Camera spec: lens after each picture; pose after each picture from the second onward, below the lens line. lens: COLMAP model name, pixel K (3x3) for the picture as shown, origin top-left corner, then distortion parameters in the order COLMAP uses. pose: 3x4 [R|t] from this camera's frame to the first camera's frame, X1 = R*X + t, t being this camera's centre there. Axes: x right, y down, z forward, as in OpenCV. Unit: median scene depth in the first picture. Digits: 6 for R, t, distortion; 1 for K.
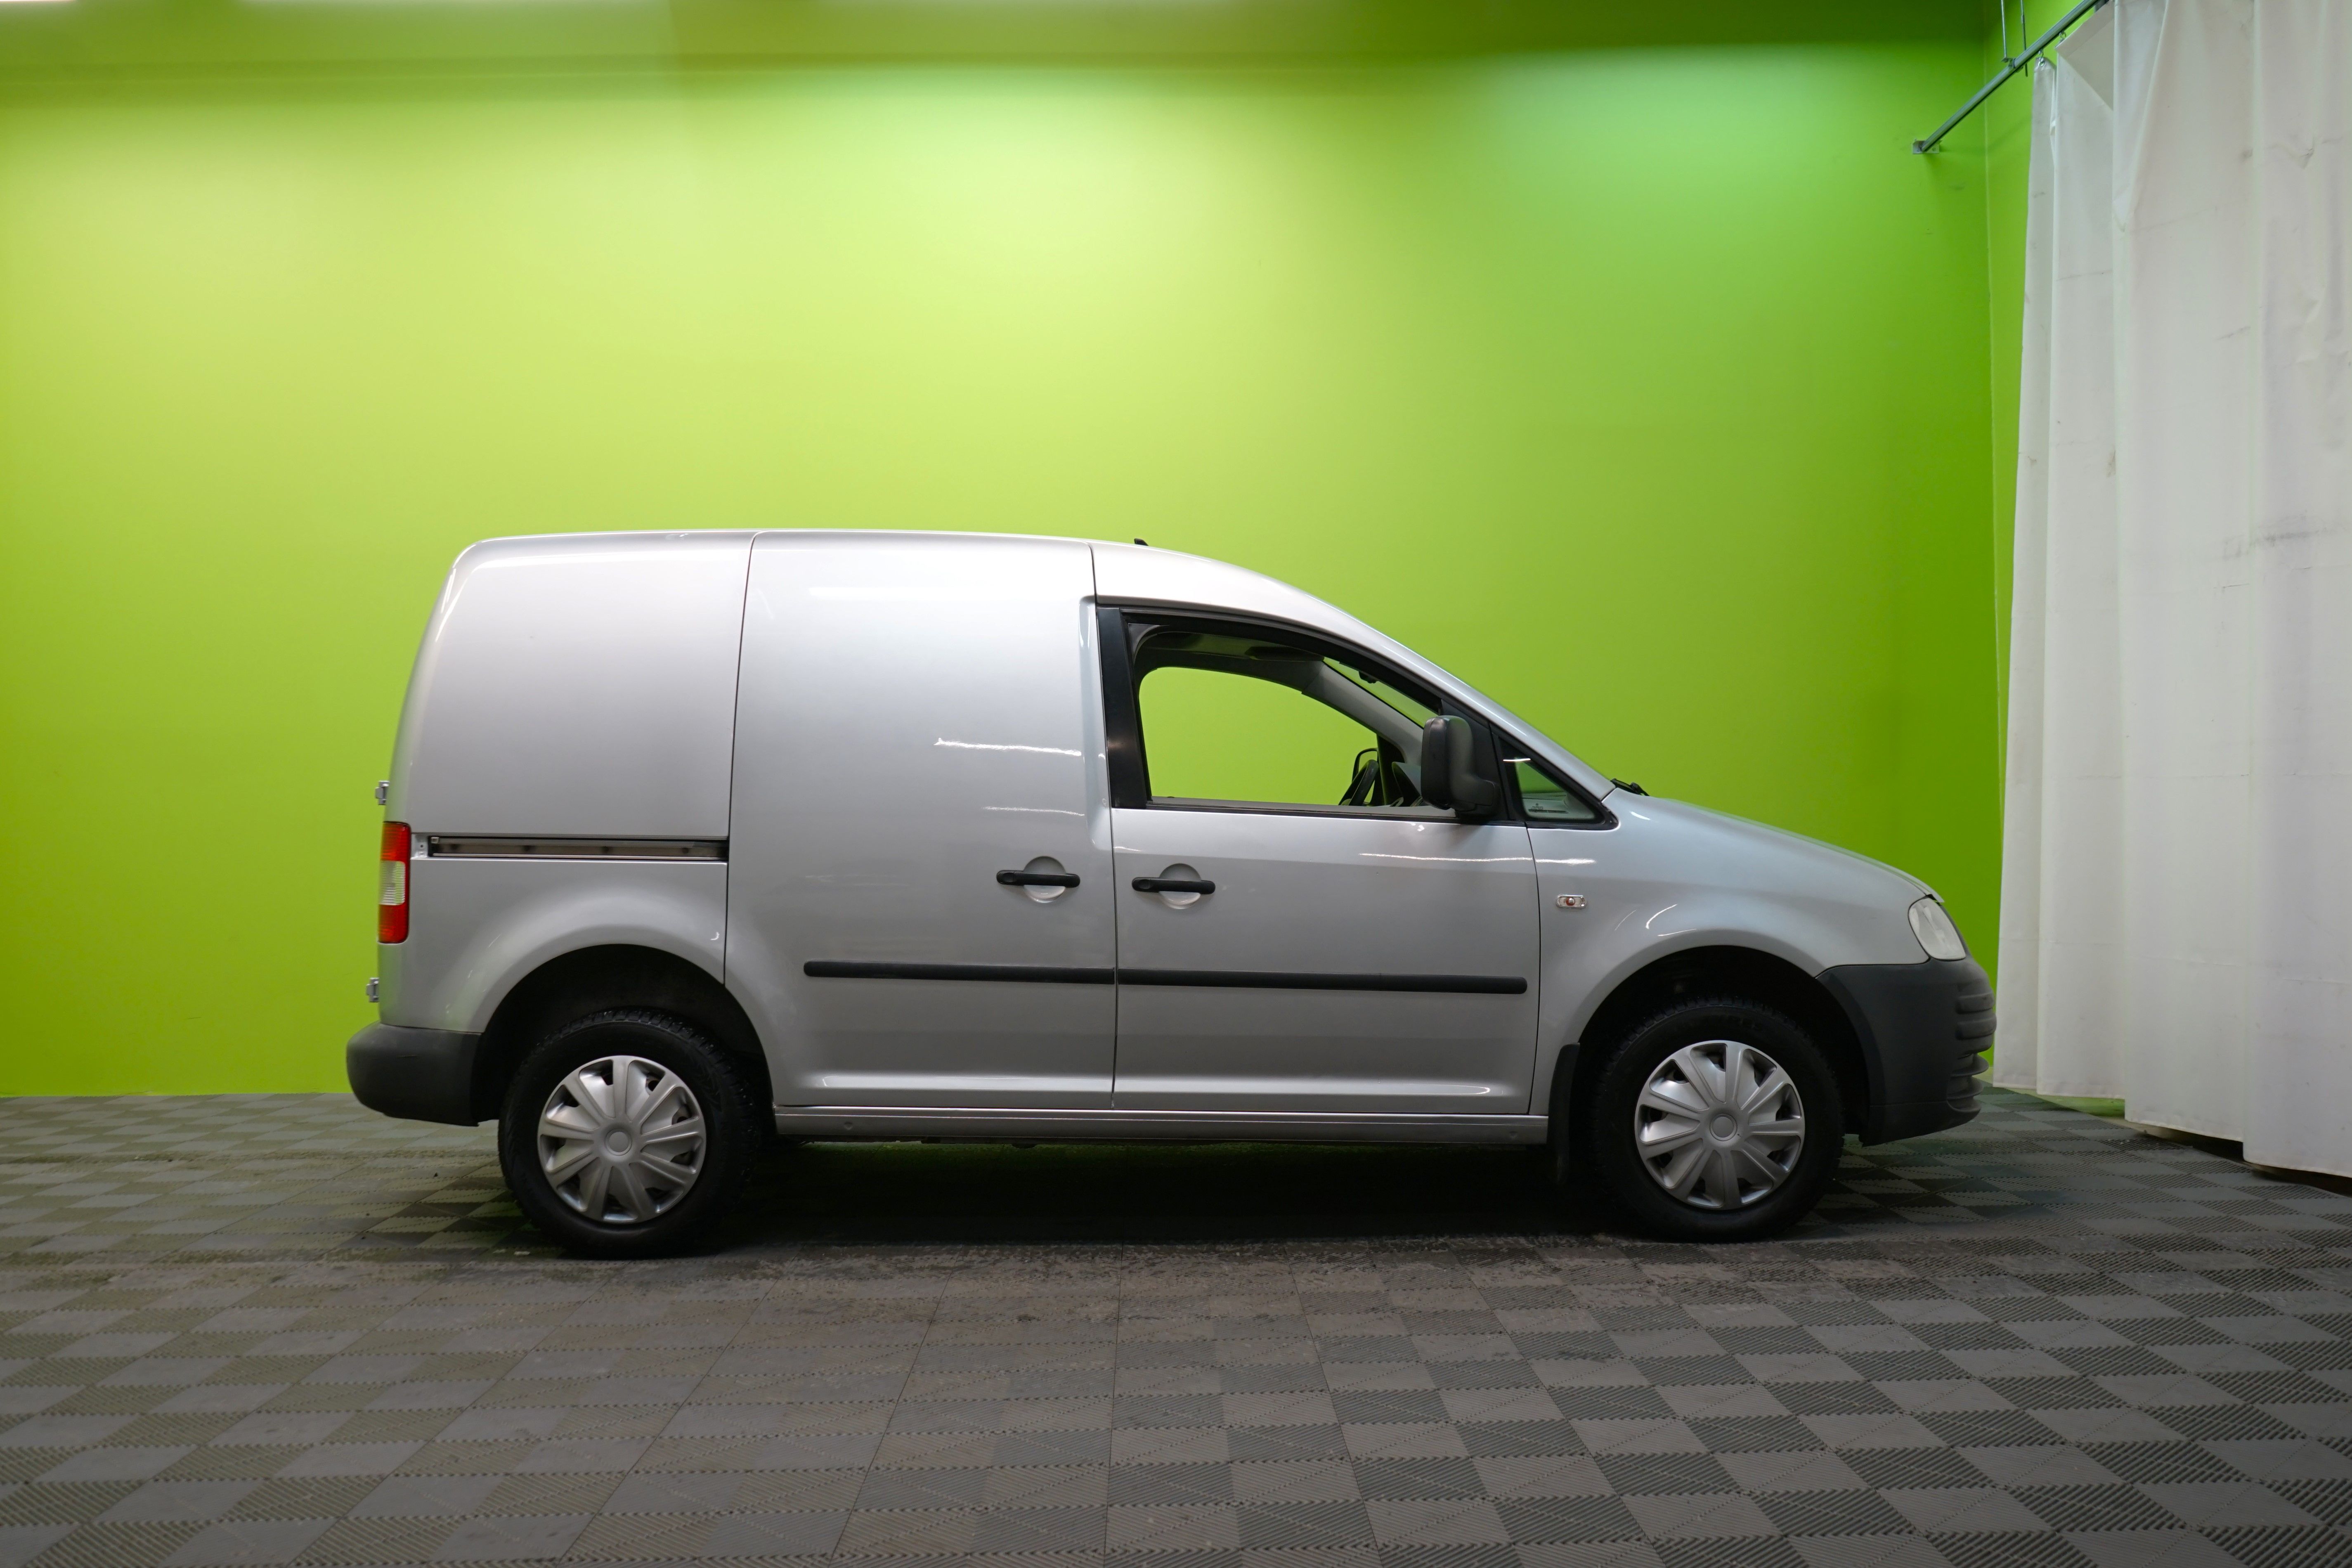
lens RADIAL K [[2072.9, 0, 1176.0], [0, 2072.9, 784.0], [0, 0, 1]] dist [0.005968, 0.004591]
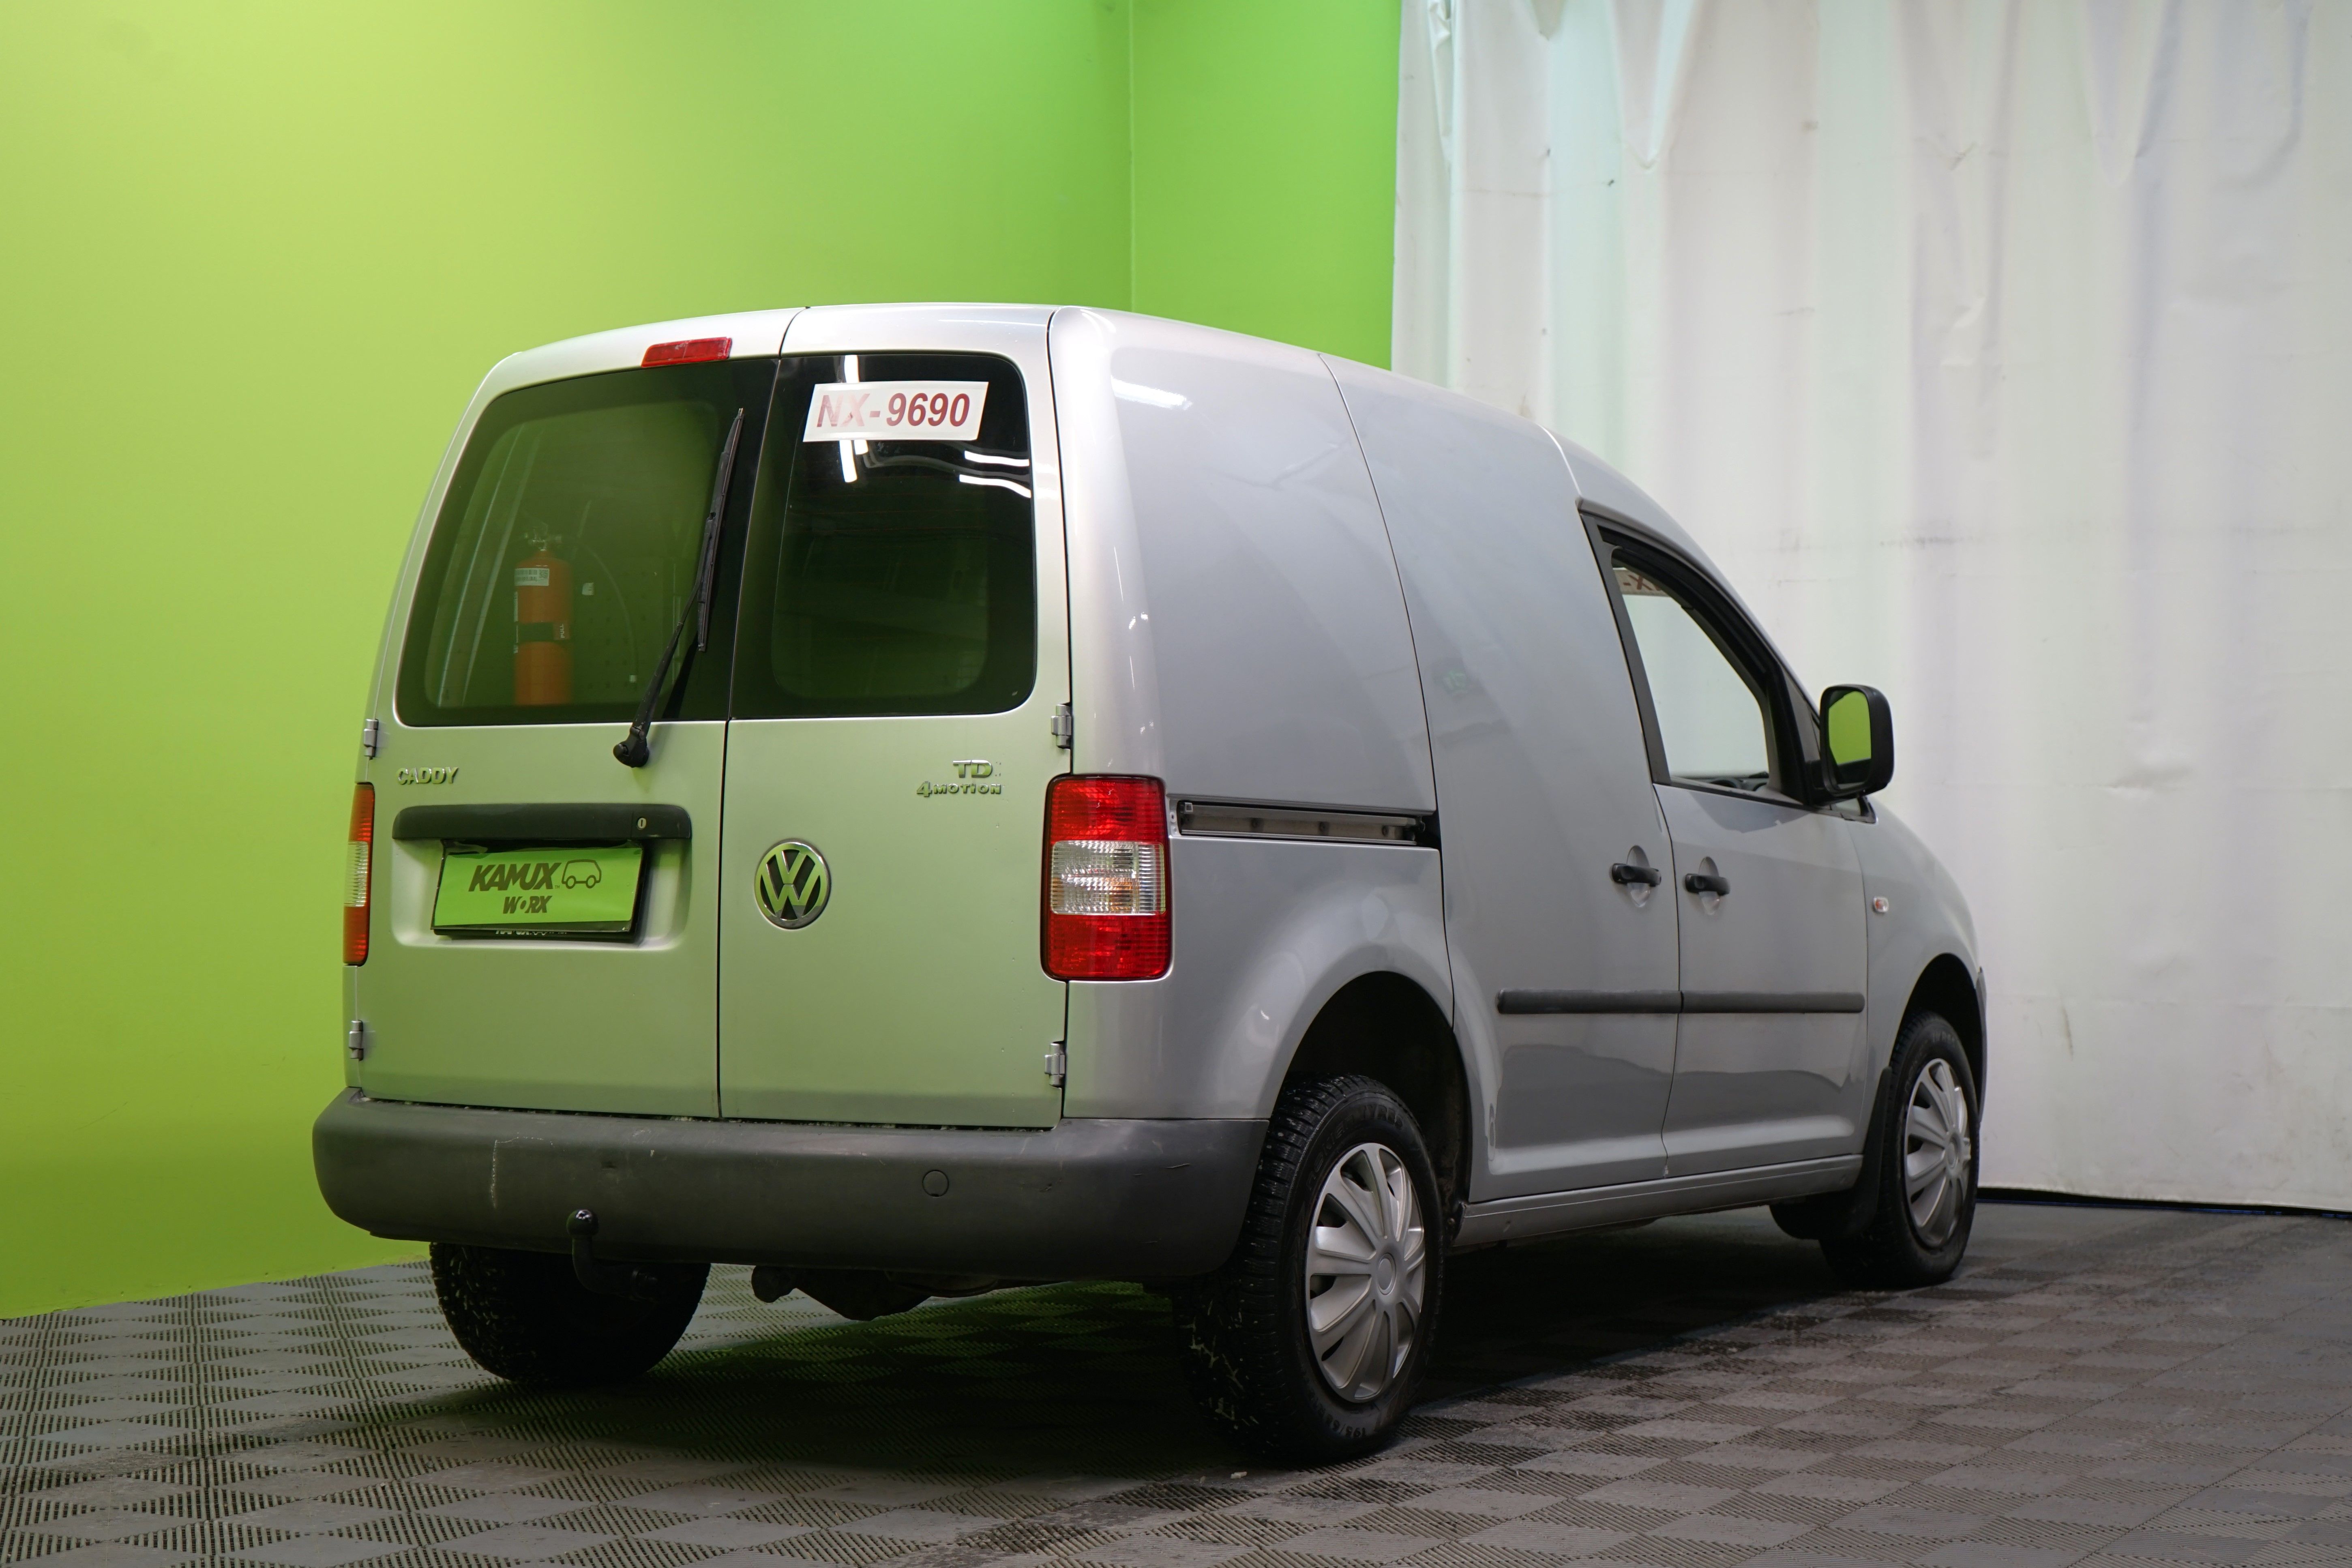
lens RADIAL K [[3852.7, 0, 1176.0], [0, 3852.7, 784.0], [0, 0, 1]] dist [-0.004582, 0.030875]
pose [[0.500802, 0.026388, 0.865160, -1.345863], [-0.014912, 0.999650, -0.021859, 0.045222], [-0.865434, -0.001954, 0.501020, 0.443223]]
